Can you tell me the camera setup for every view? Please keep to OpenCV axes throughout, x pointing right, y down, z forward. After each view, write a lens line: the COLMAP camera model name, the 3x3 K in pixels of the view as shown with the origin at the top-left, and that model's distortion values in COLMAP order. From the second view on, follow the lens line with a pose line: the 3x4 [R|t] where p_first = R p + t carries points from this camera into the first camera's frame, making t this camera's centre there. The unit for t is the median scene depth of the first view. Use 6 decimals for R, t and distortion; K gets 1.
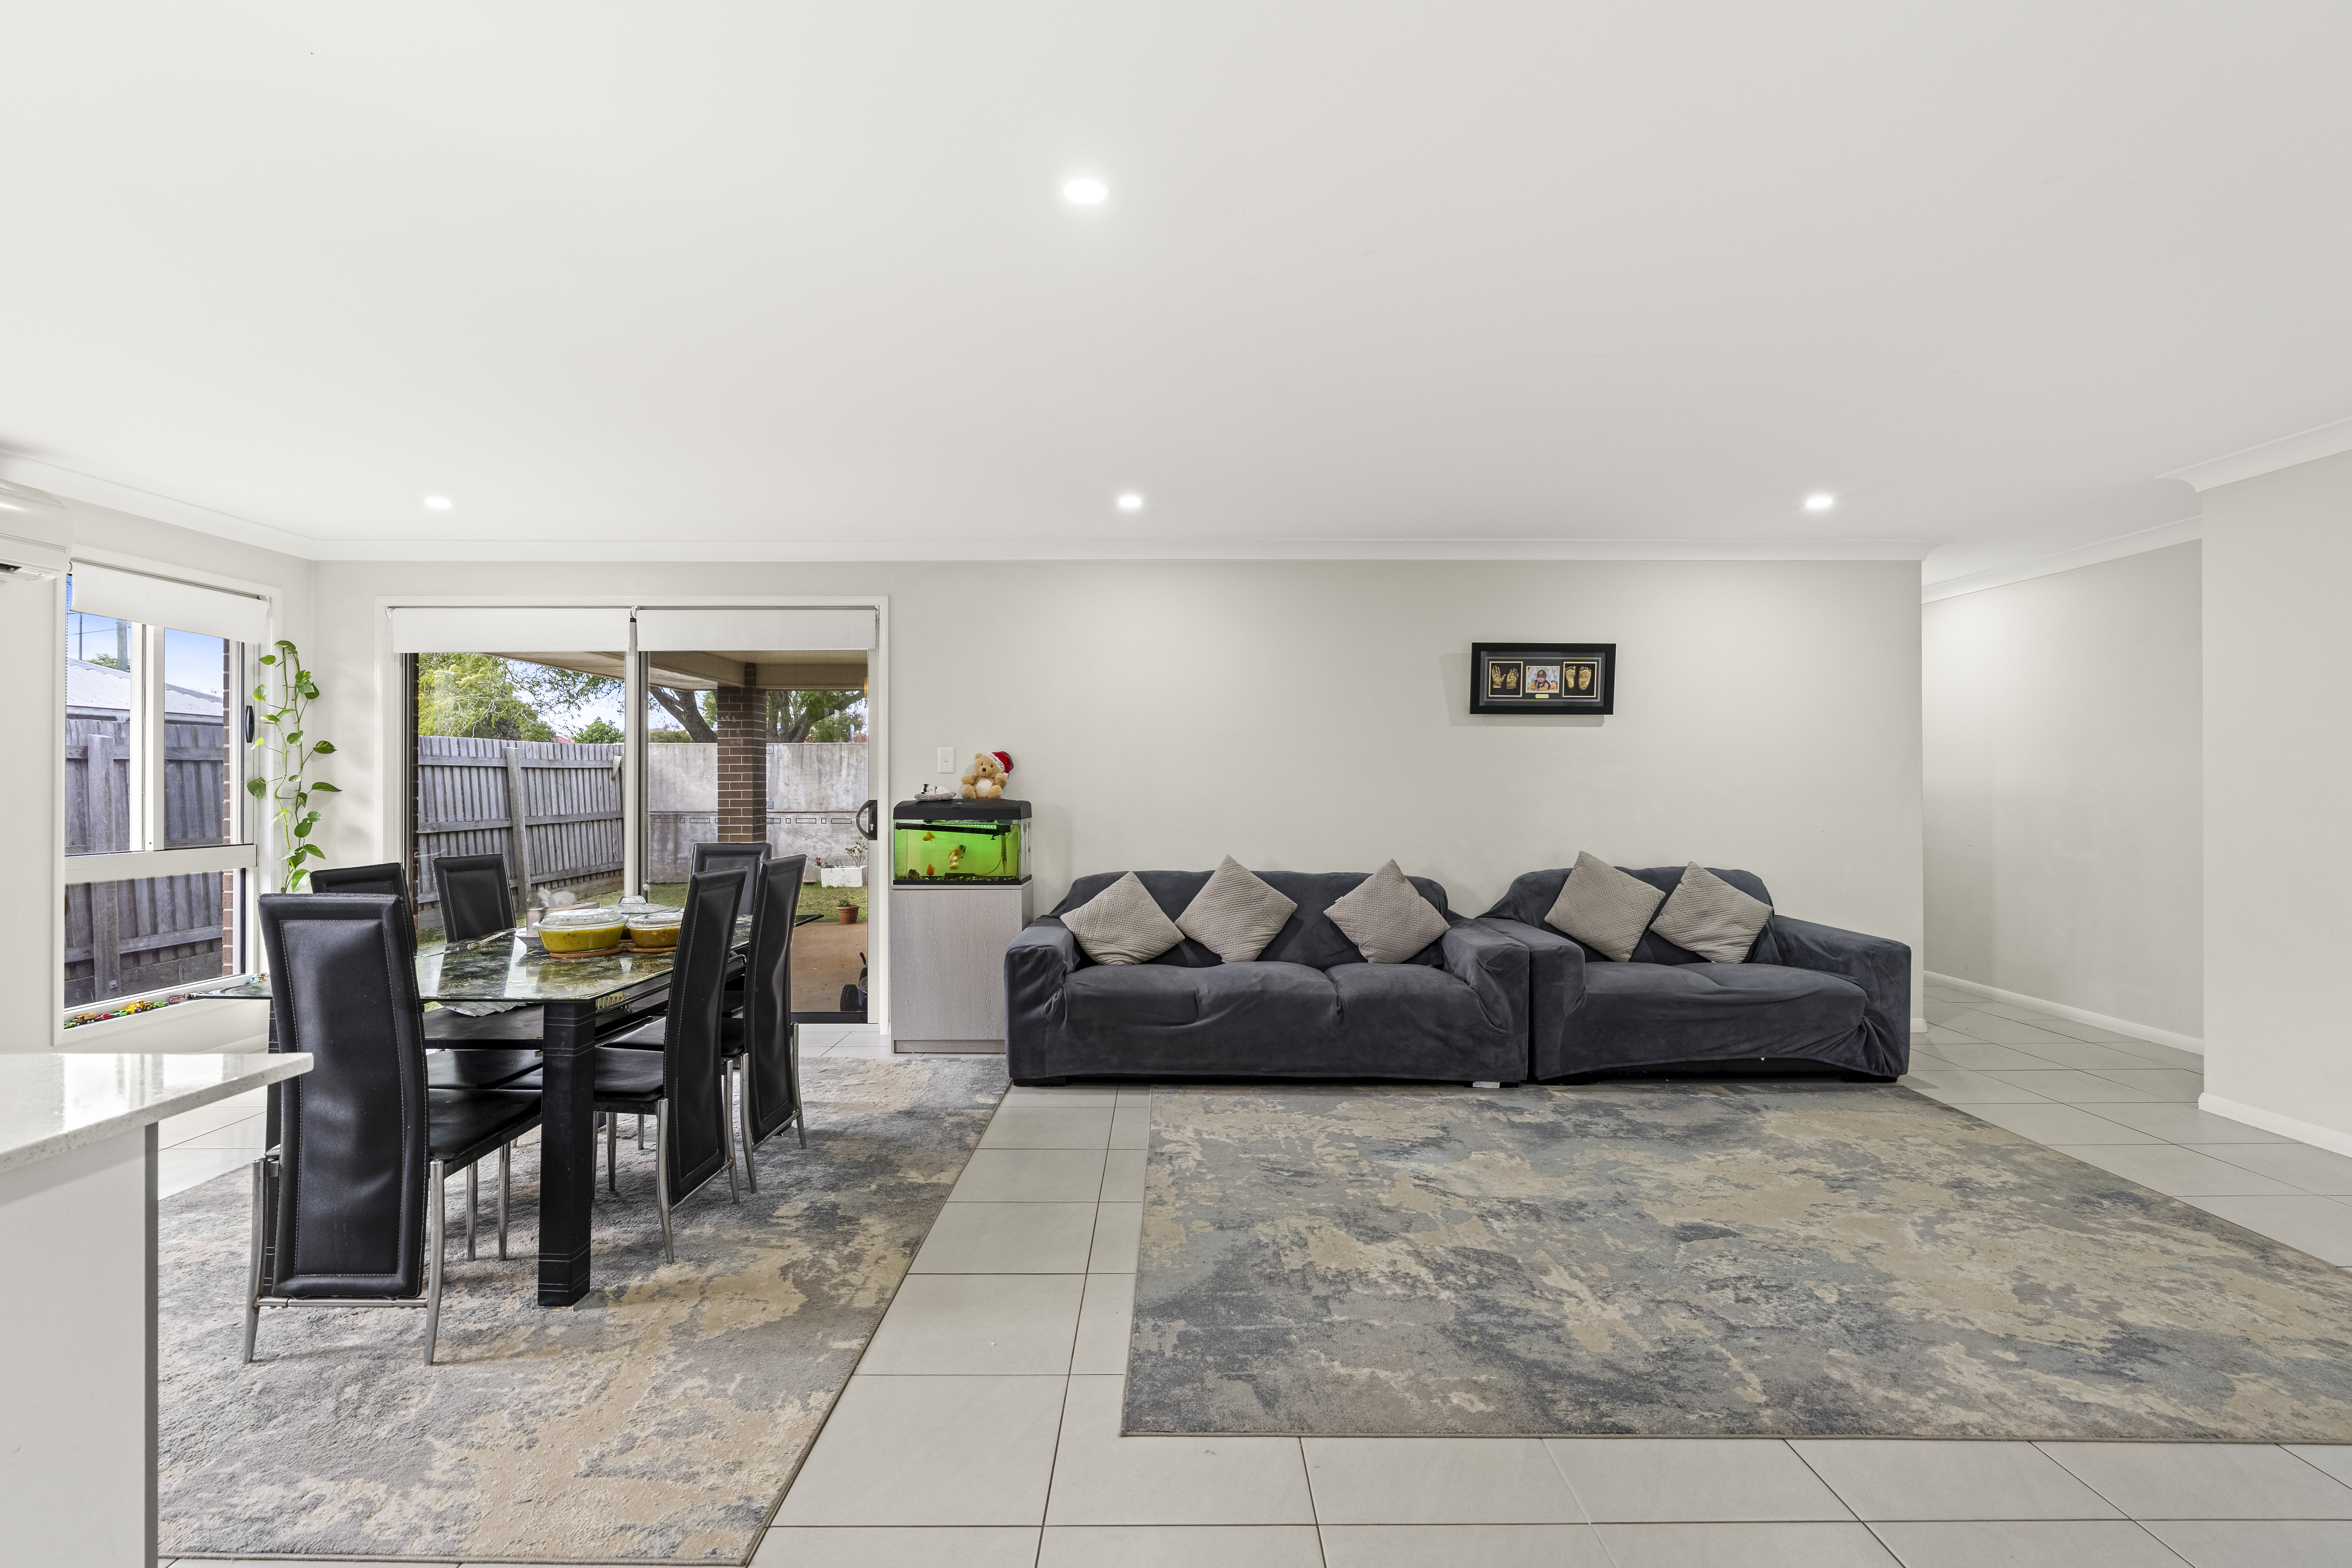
lens RADIAL K [[1059.1, 0, 1175.0], [0, 1059.1, 786.1], [0, 0, 1]] dist [-0.005085, 0.000821]
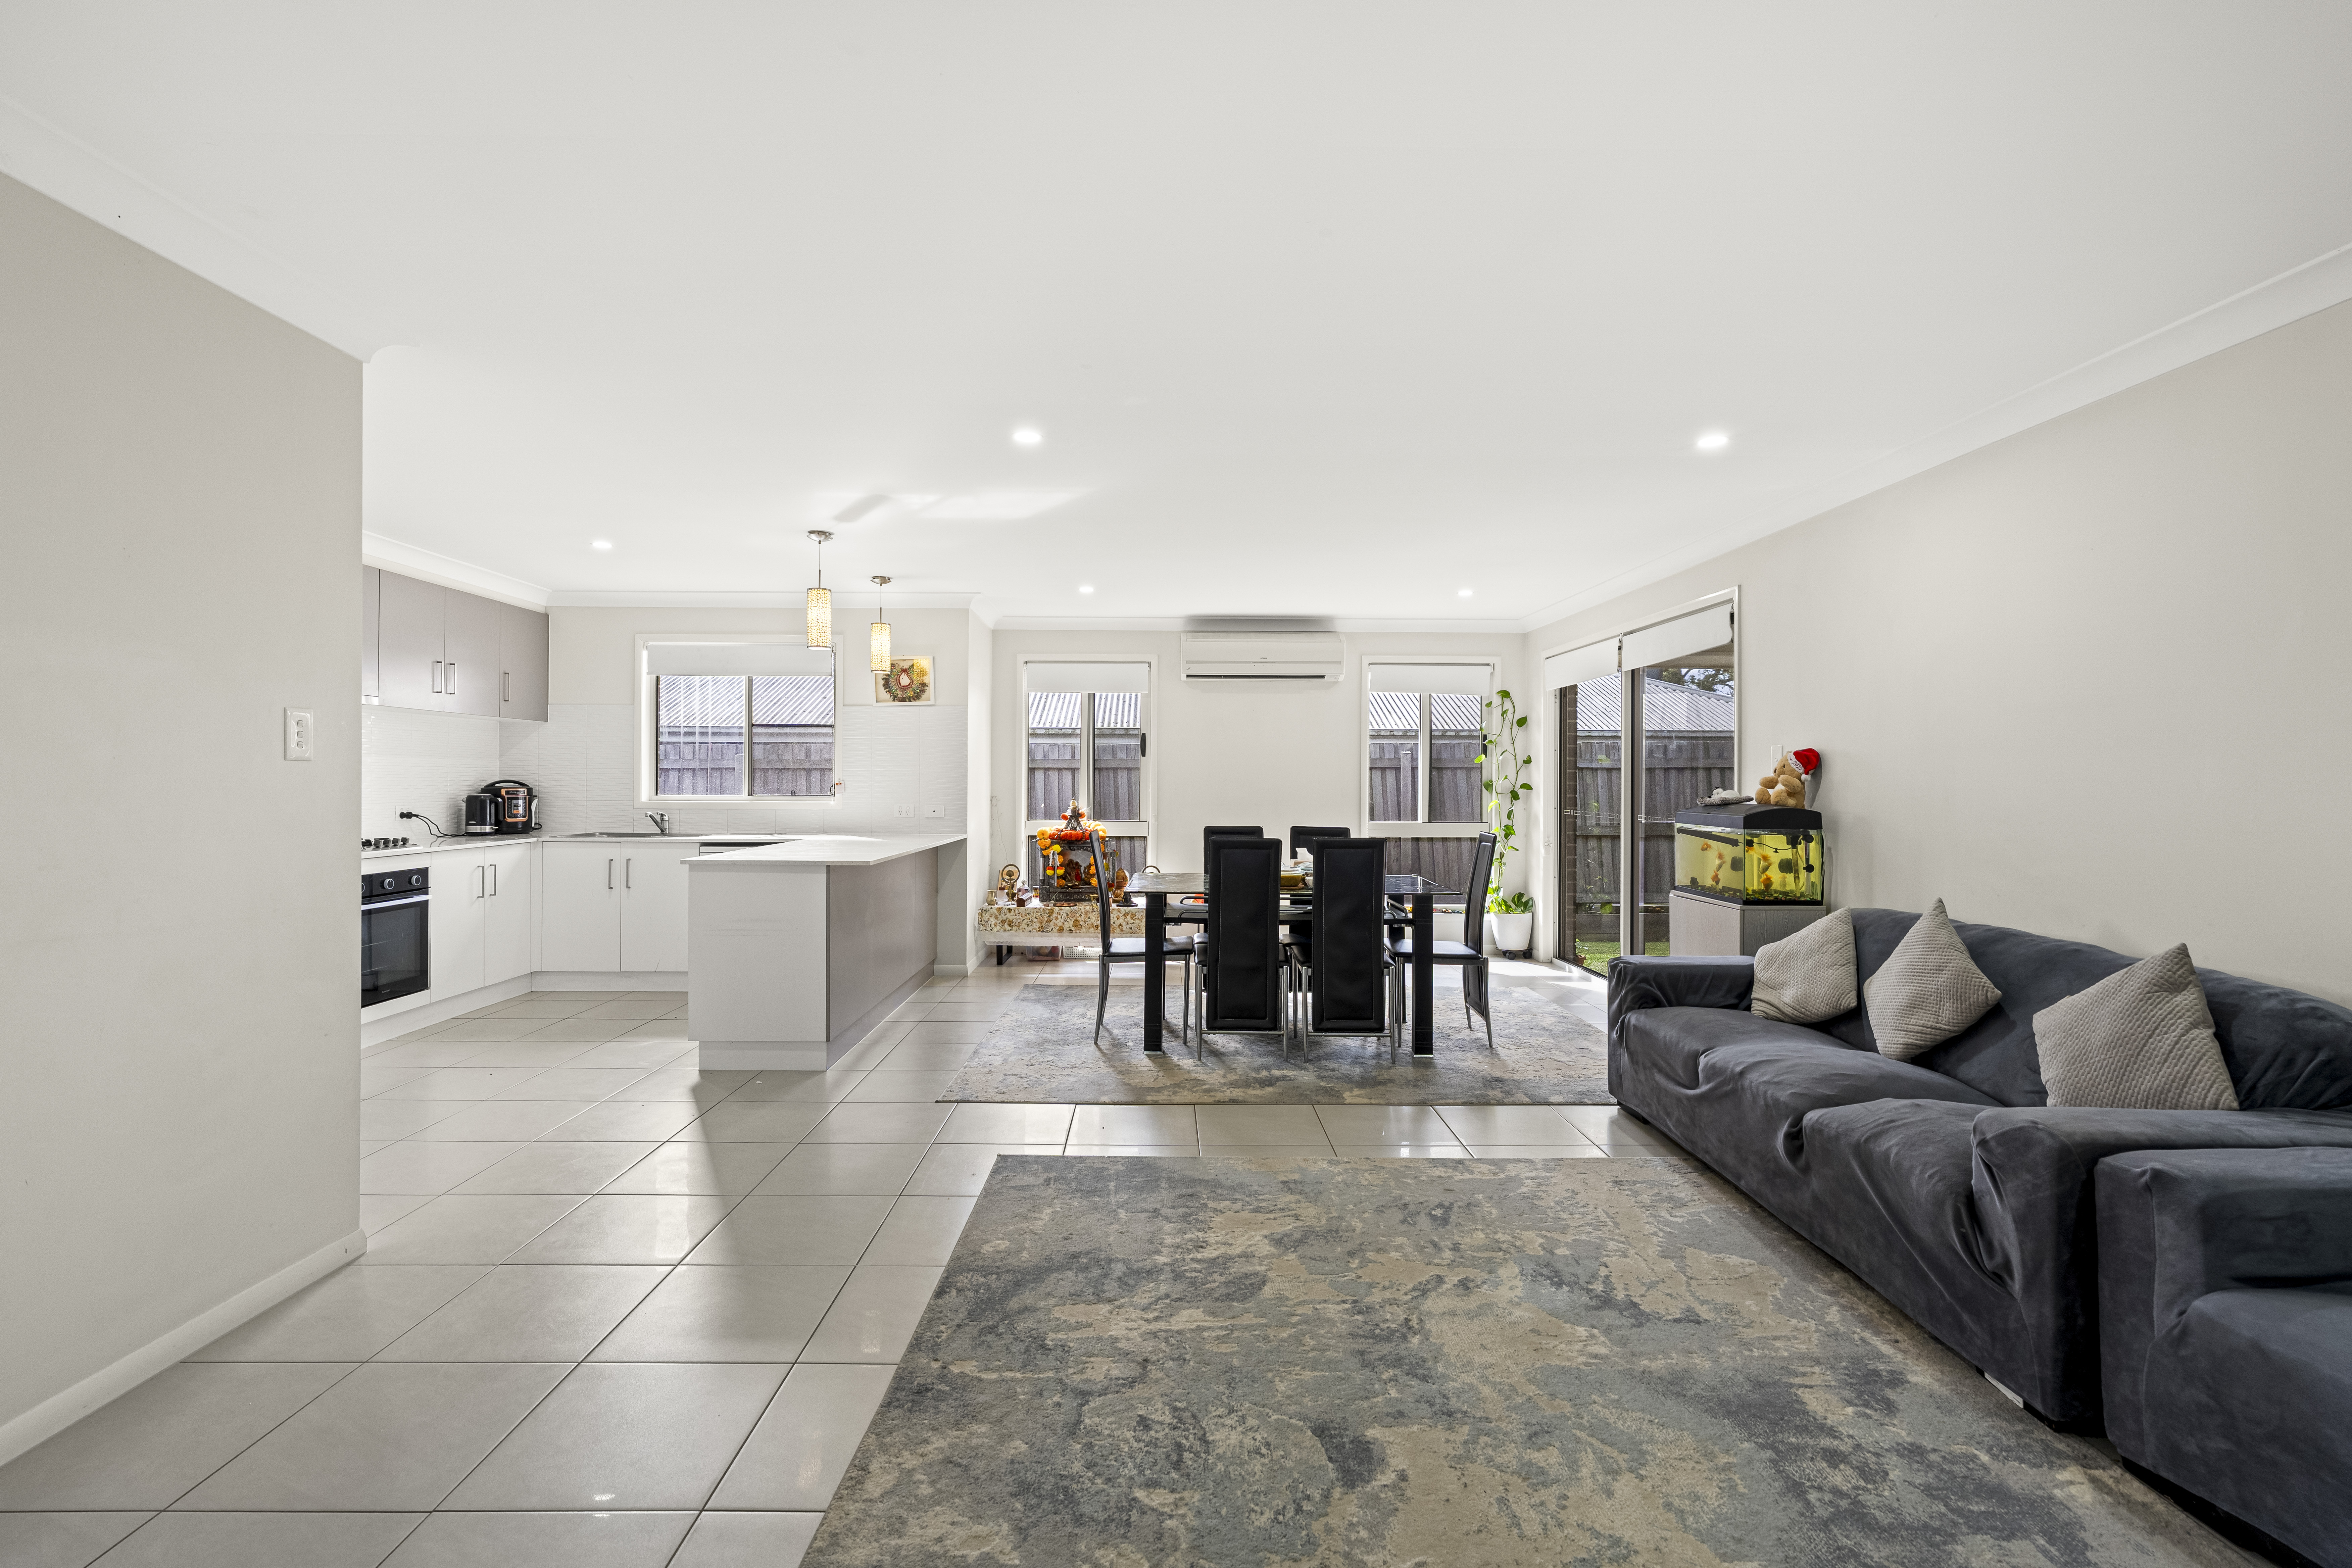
lens RADIAL K [[1059.1, 0, 1163.8], [0, 1059.1, 778.3], [0, 0, 1]] dist [-0.005085, 0.000821]
pose [[-0.010514, -0.003082, -0.999940, 1.051762], [-0.003888, 0.999988, -0.003041, -0.006312], [0.999937, 0.003856, -0.010526, 0.792658]]
